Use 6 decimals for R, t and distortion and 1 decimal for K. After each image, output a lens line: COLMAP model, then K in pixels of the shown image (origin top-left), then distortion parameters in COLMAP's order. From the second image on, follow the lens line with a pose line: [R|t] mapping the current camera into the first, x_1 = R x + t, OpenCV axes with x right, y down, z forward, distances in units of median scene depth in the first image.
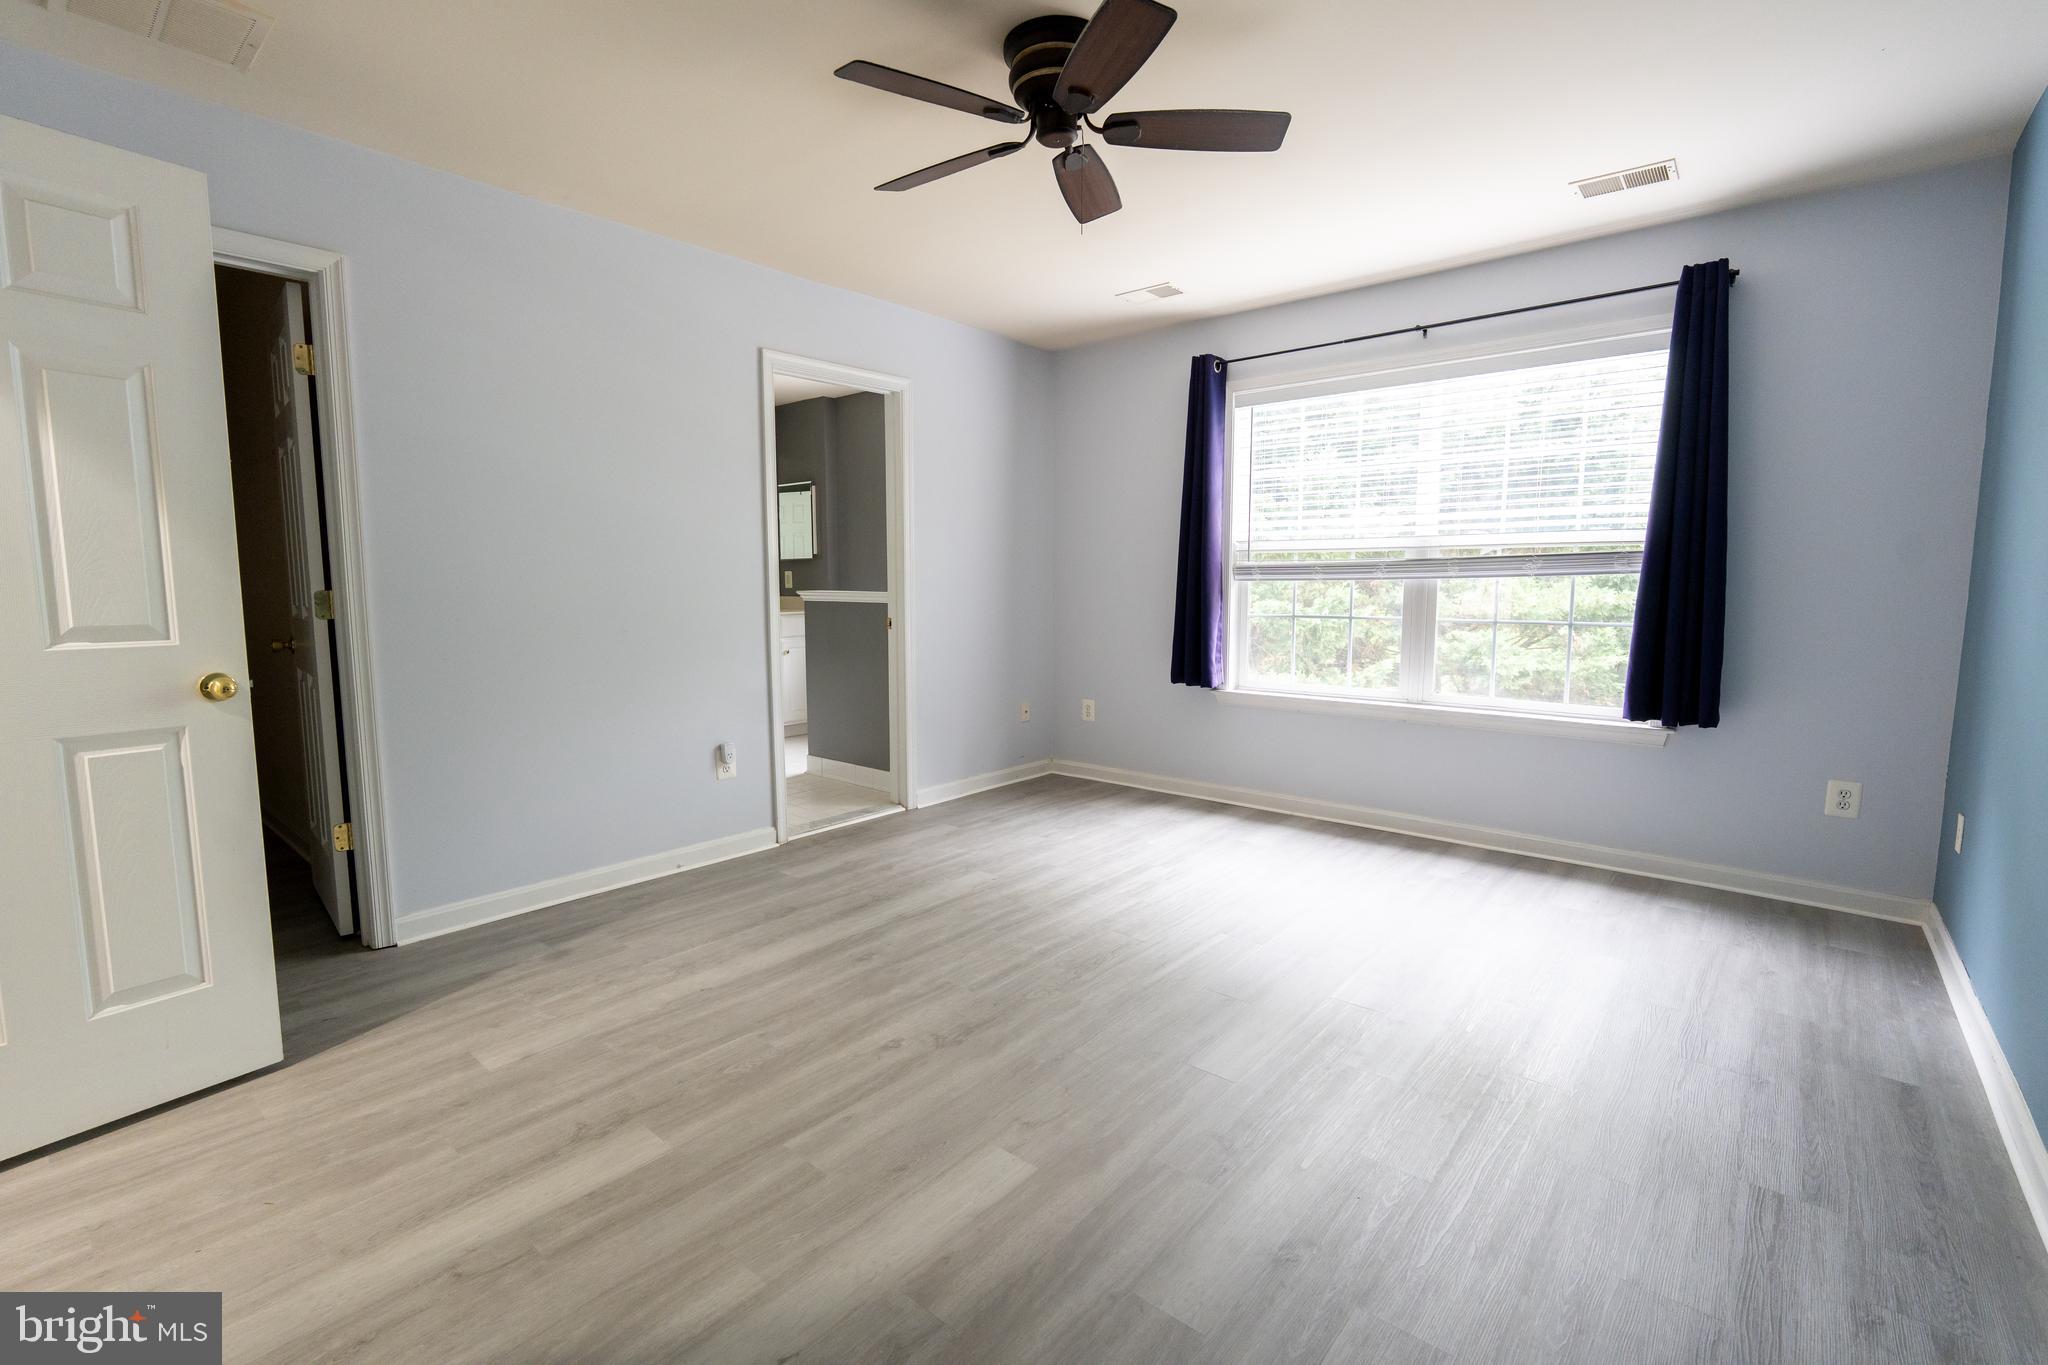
lens RADIAL K [[901.7, 0, 1011.3], [0, 901.7, 675.6], [0, 0, 1]] dist [-0.012566, 0.003014]
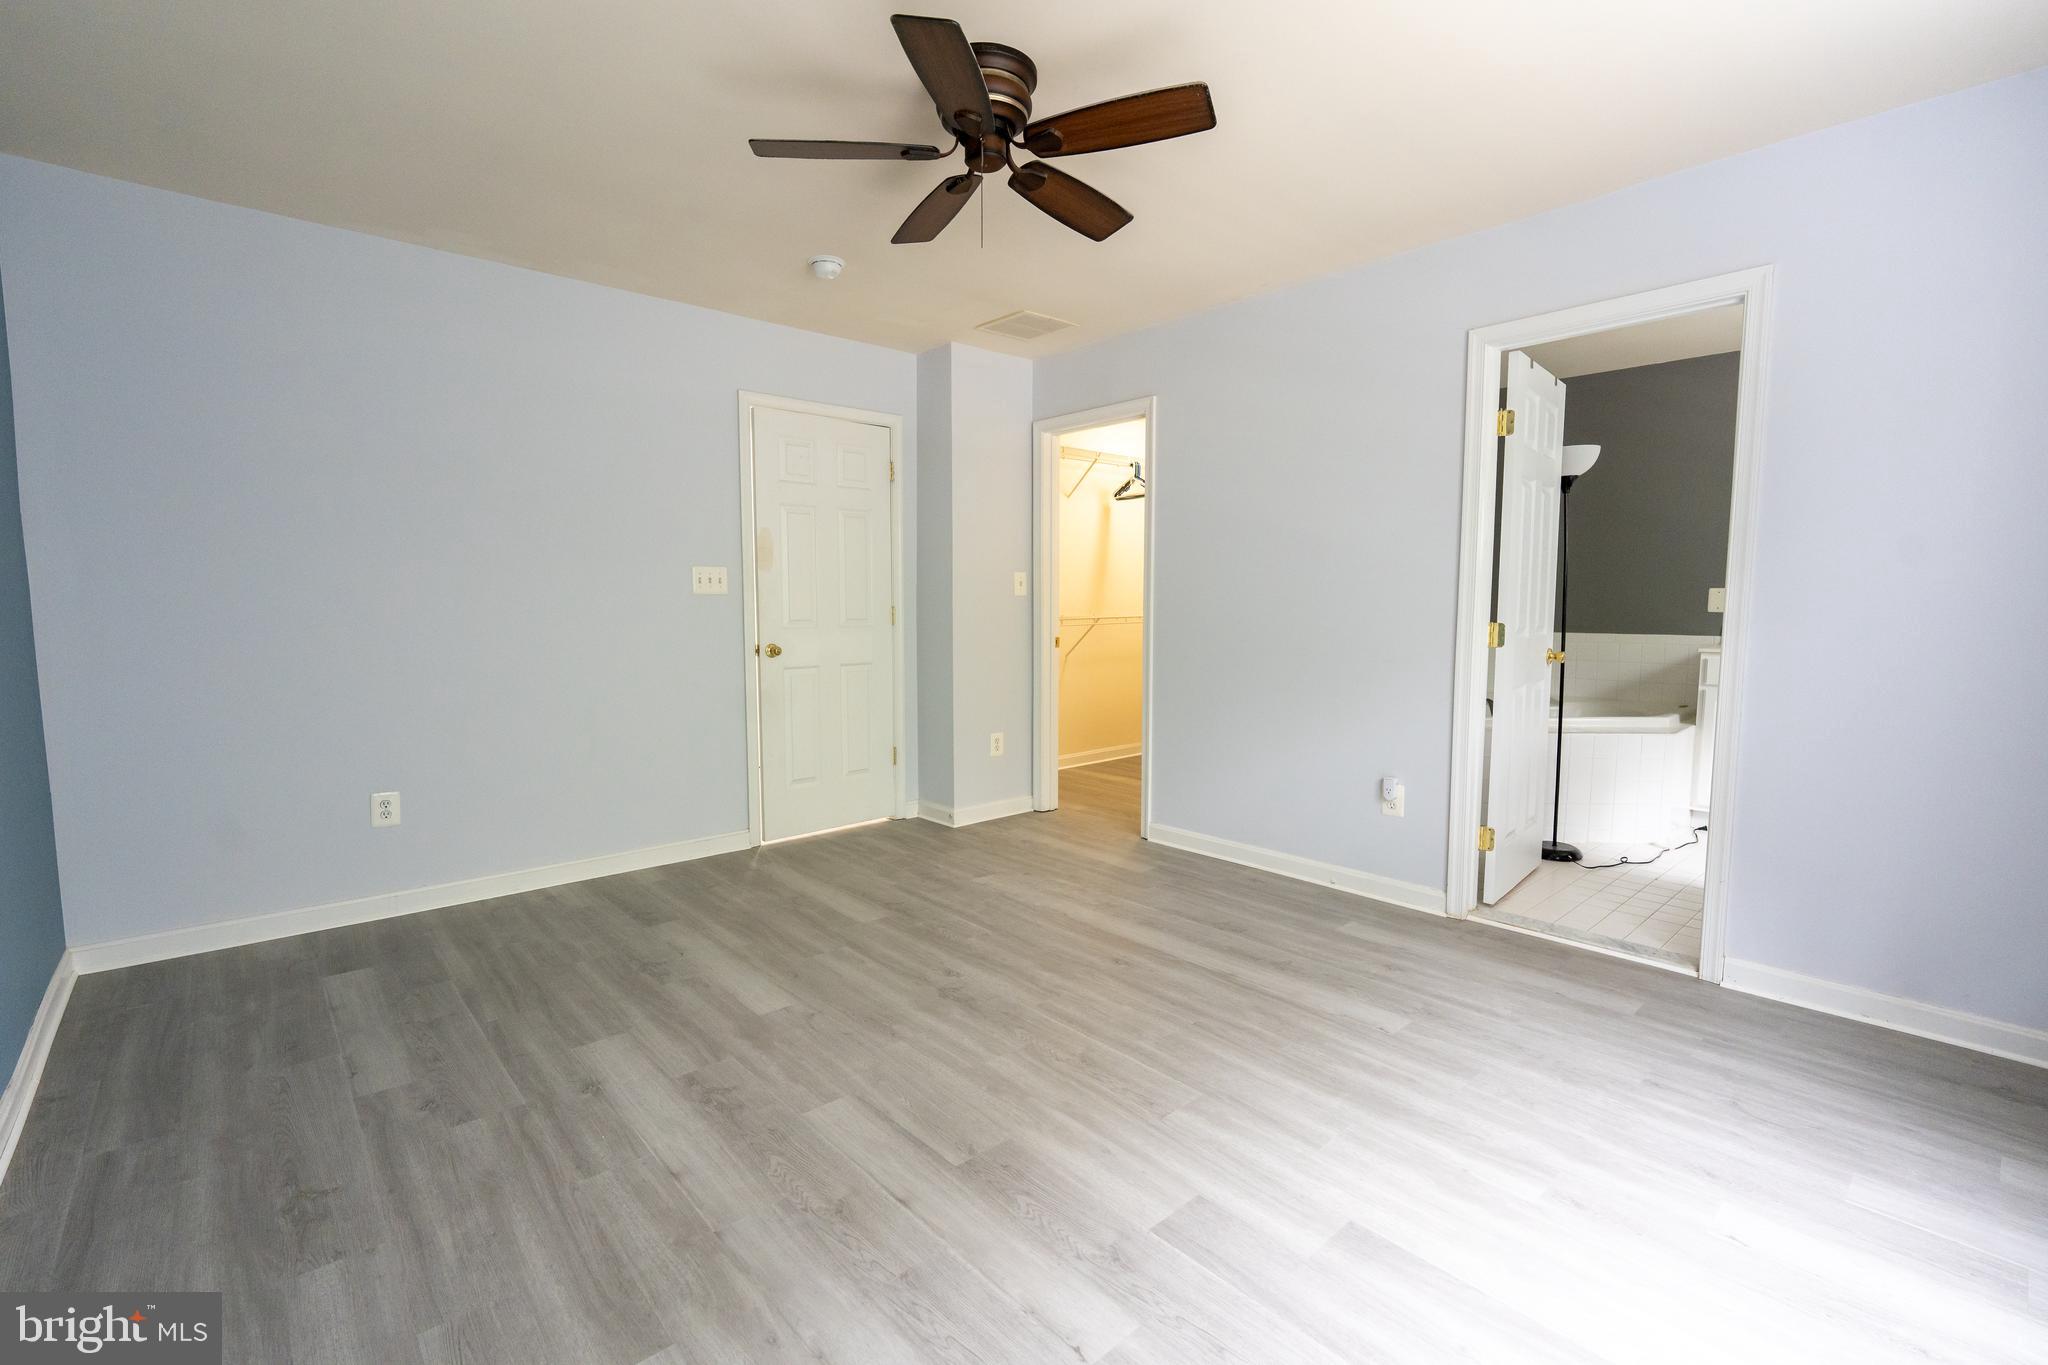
lens RADIAL K [[901.7, 0, 1036.1], [0, 901.7, 682.2], [0, 0, 1]] dist [-0.012566, 0.003014]
pose [[-0.116788, 0.093482, -0.988748, 0.698044], [-0.106357, 0.988658, 0.106036, -0.089926], [0.987446, 0.117544, -0.105520, 0.793054]]
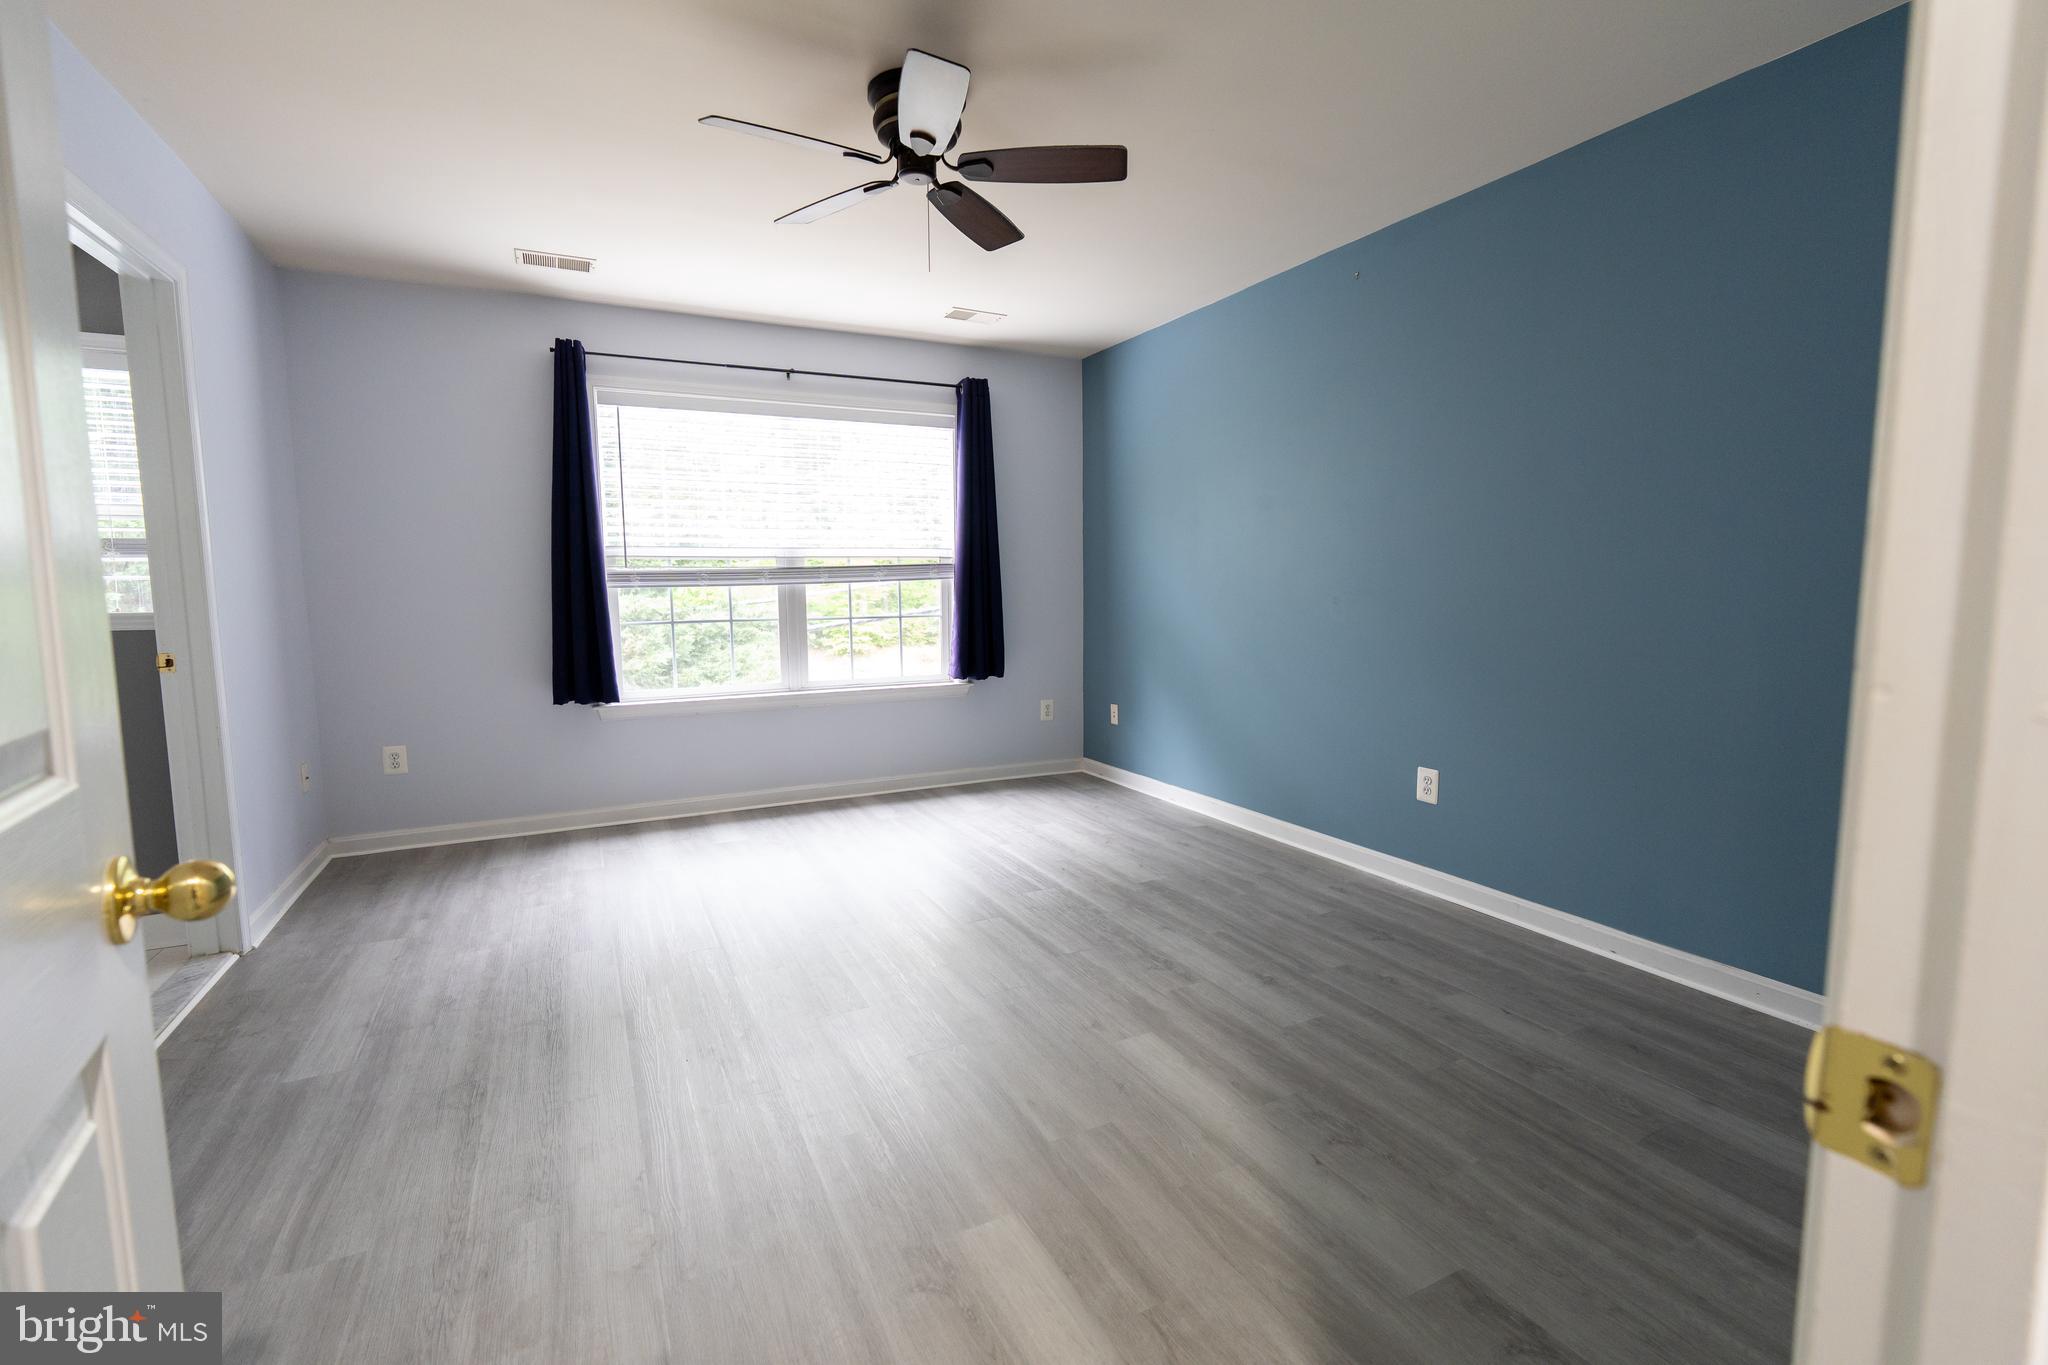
lens RADIAL K [[901.7, 0, 1026.1], [0, 901.7, 680.6], [0, 0, 1]] dist [-0.012566, 0.003014]
pose [[0.379217, -0.099372, 0.919956, -0.617021], [0.106662, 0.992284, 0.063218, -0.029373], [-0.919140, 0.074151, 0.386890, 0.325420]]
